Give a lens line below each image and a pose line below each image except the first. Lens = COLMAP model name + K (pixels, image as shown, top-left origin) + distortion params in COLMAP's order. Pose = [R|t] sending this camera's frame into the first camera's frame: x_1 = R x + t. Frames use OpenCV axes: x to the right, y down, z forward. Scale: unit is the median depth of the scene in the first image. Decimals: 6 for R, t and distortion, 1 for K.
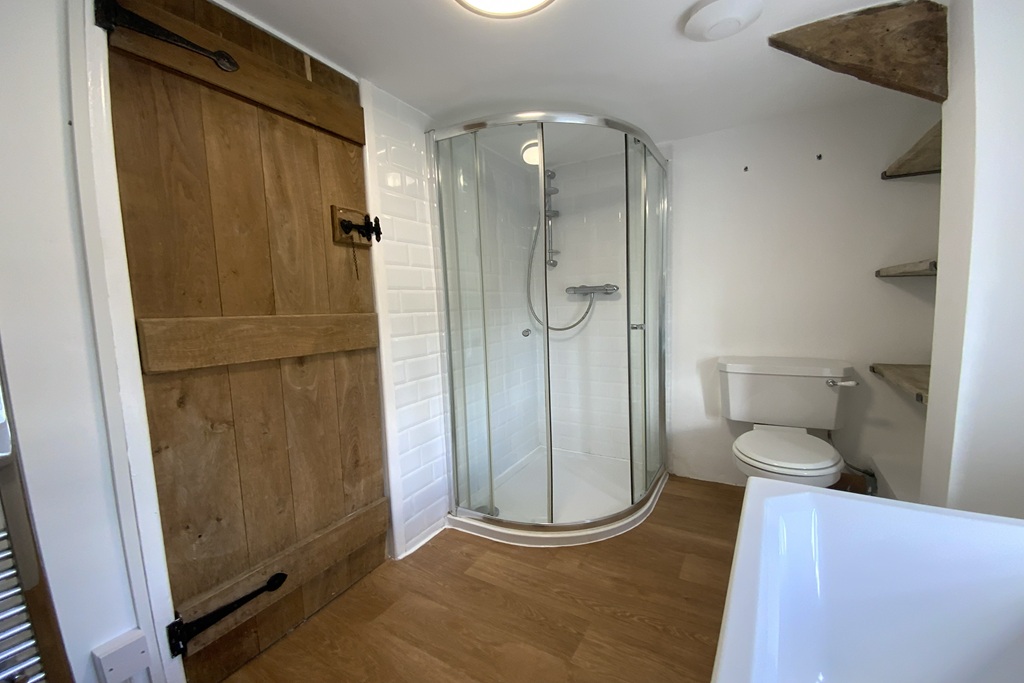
lens RADIAL K [[412.3, 0, 514.7], [0, 412.3, 344.1], [0, 0, 1]] dist [0.022791, -0.019451]
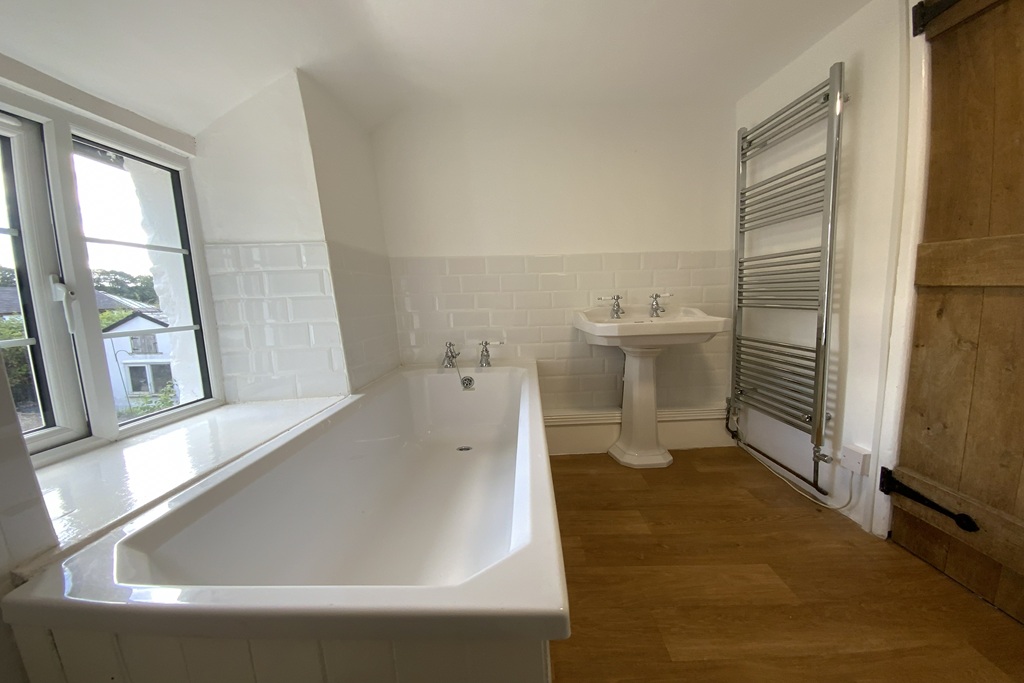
lens RADIAL K [[412.3, 0, 514.7], [0, 412.3, 344.1], [0, 0, 1]] dist [0.022791, -0.019451]
pose [[-0.857634, 0.115825, -0.501047, 0.810630], [0.004620, 0.976002, 0.217711, -0.036057], [0.514240, 0.184401, -0.837588, 1.313244]]
